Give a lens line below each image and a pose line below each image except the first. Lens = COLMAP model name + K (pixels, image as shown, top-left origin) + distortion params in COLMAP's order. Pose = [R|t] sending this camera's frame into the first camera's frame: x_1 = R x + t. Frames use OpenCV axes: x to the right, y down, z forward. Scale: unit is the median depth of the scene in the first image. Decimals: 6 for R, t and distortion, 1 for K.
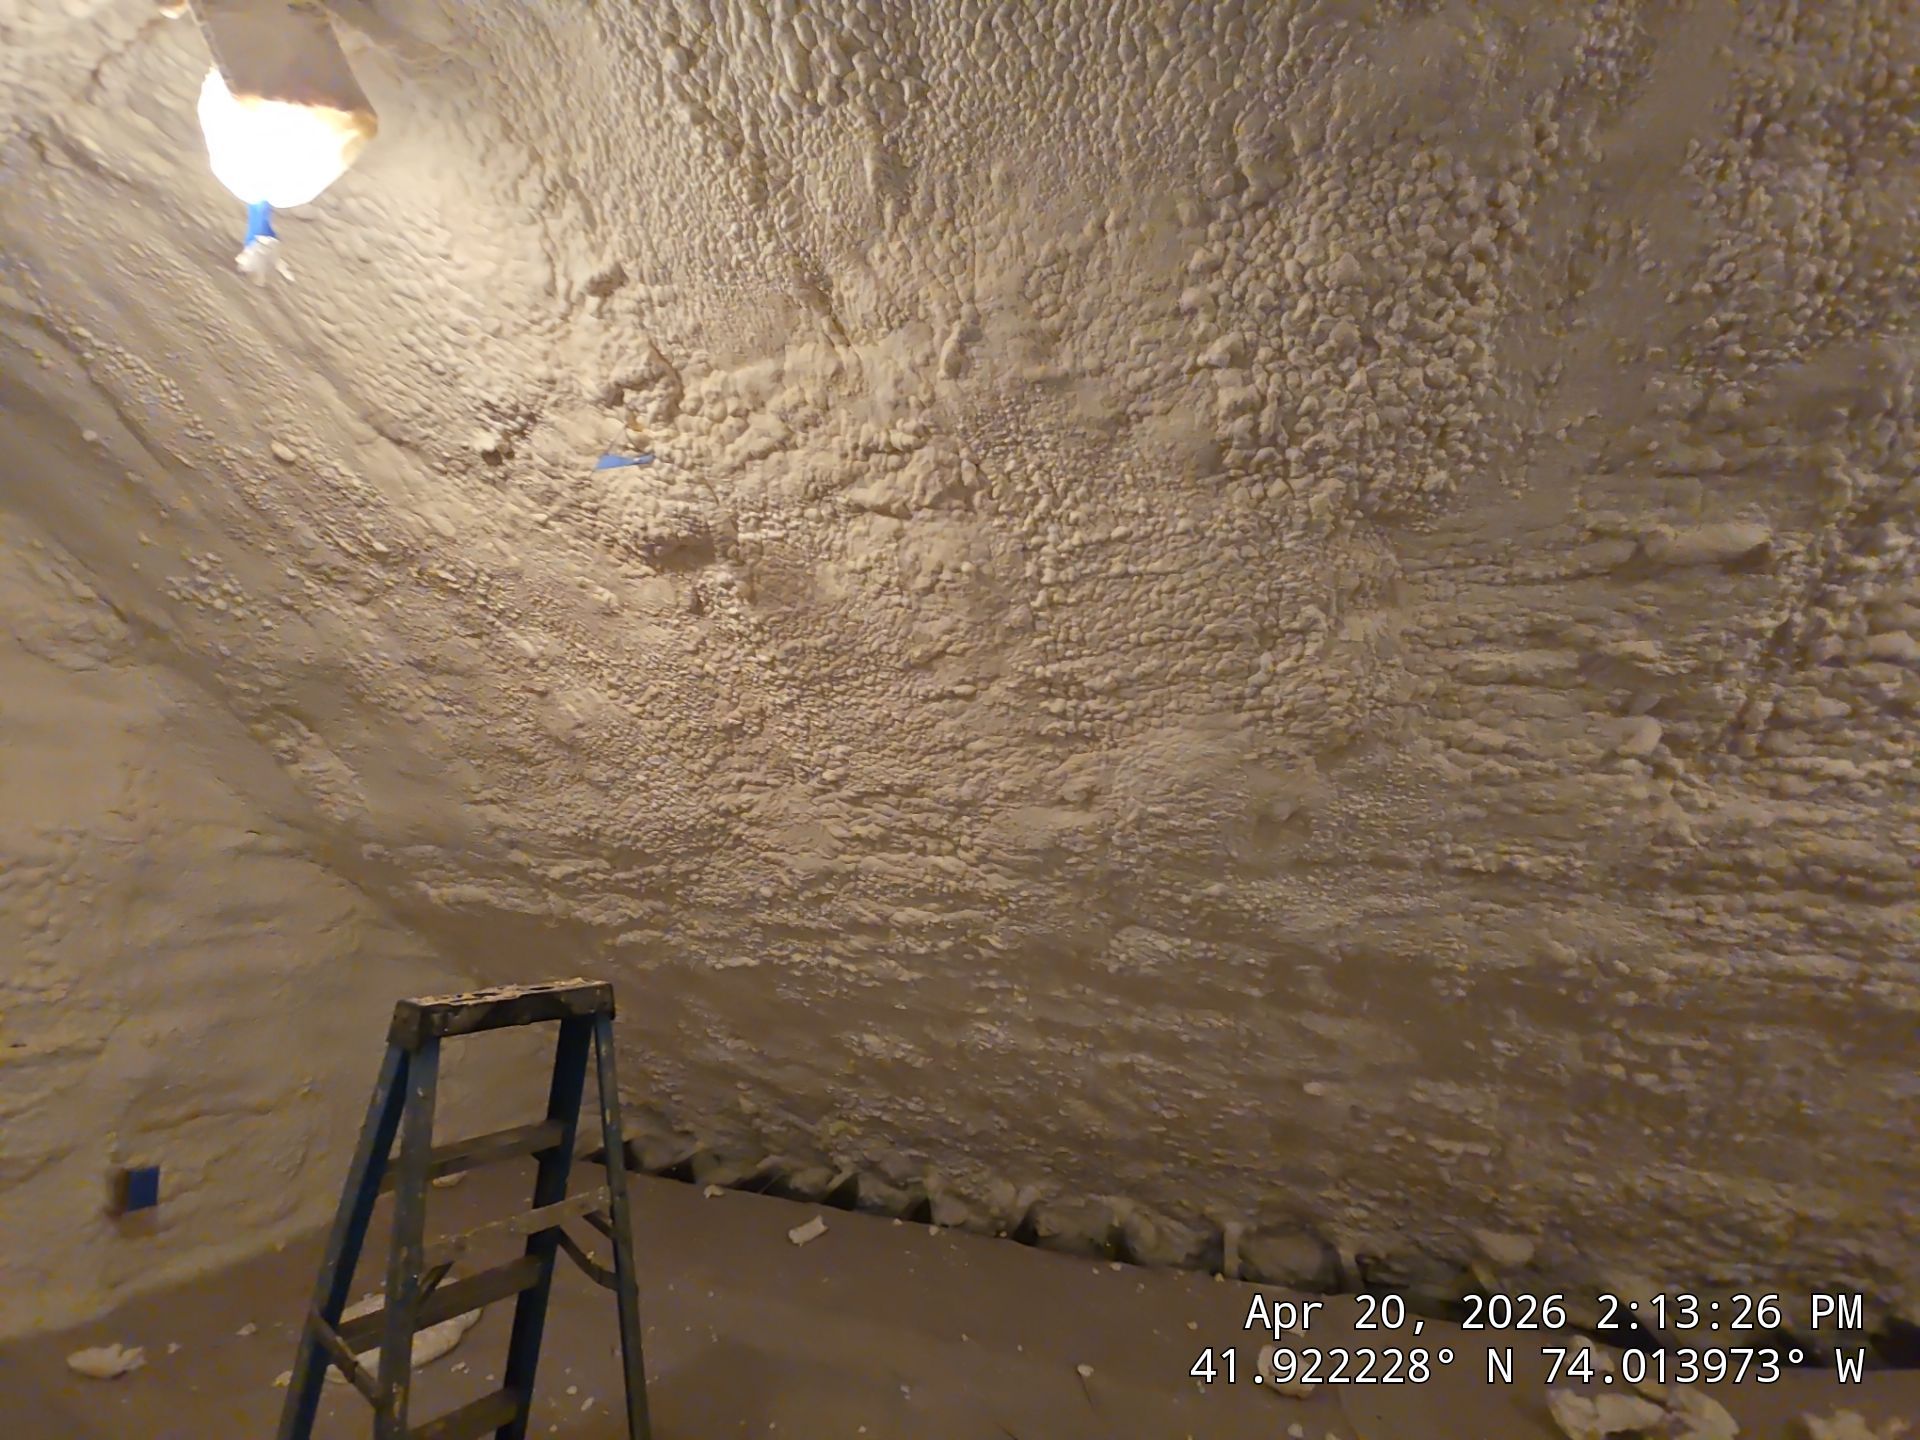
lens RADIAL K [[779.5, 0, 949.5], [0, 779.5, 732.0], [0, 0, 1]] dist [0.010206, -0.008411]
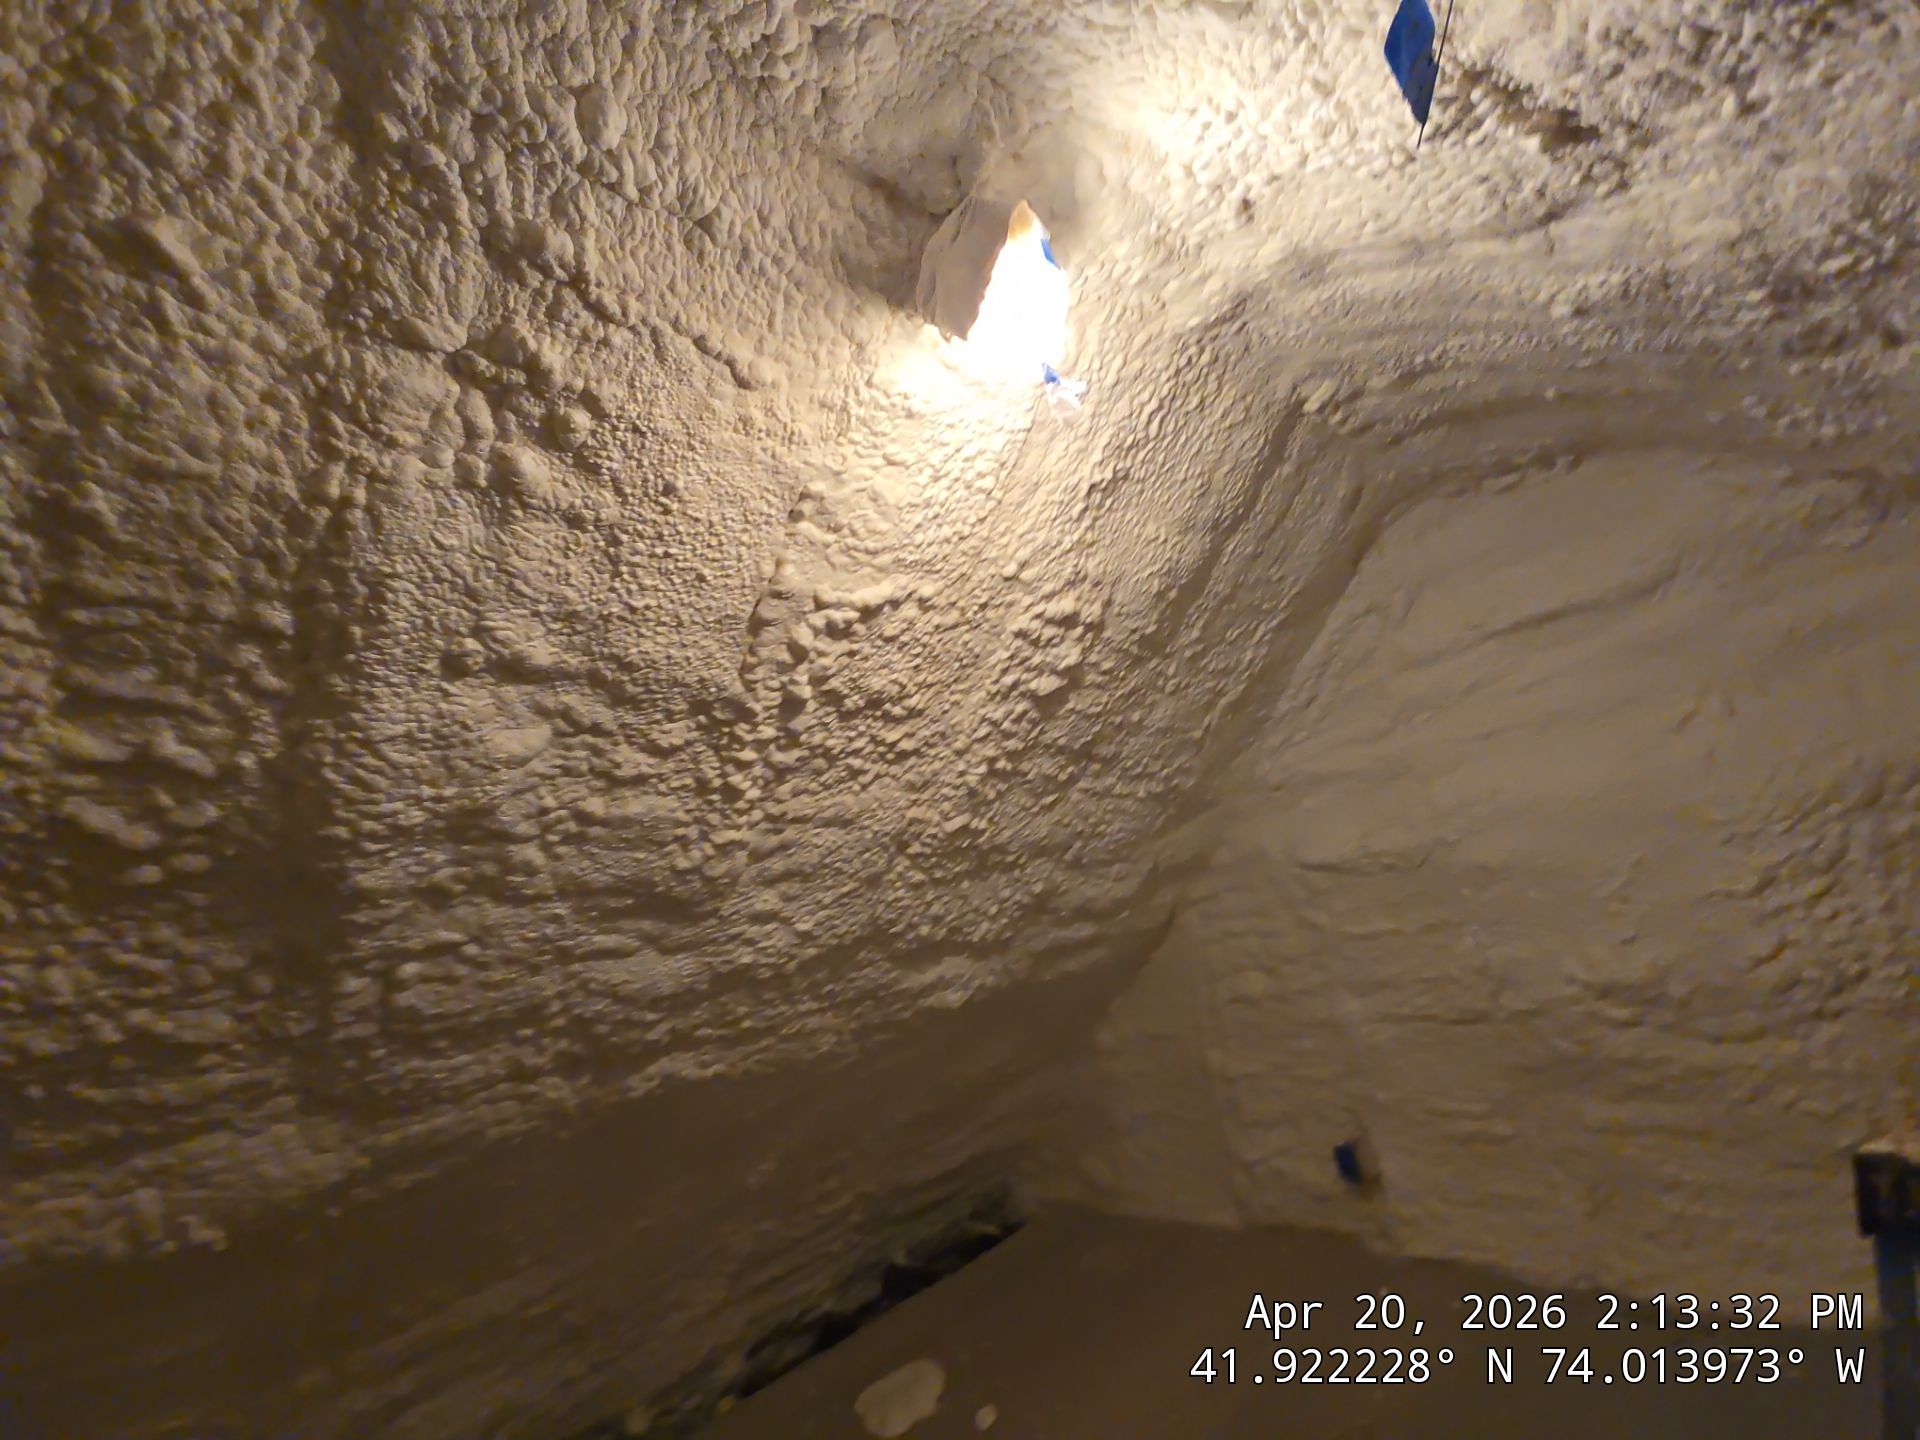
lens RADIAL K [[779.5, 0, 947.0], [0, 779.5, 736.5], [0, 0, 1]] dist [0.010206, -0.008411]
pose [[-0.481362, -0.107751, -0.869874, 0.062578], [0.316596, 0.904044, -0.287179, 0.049899], [0.817348, -0.413636, -0.401059, 0.647170]]
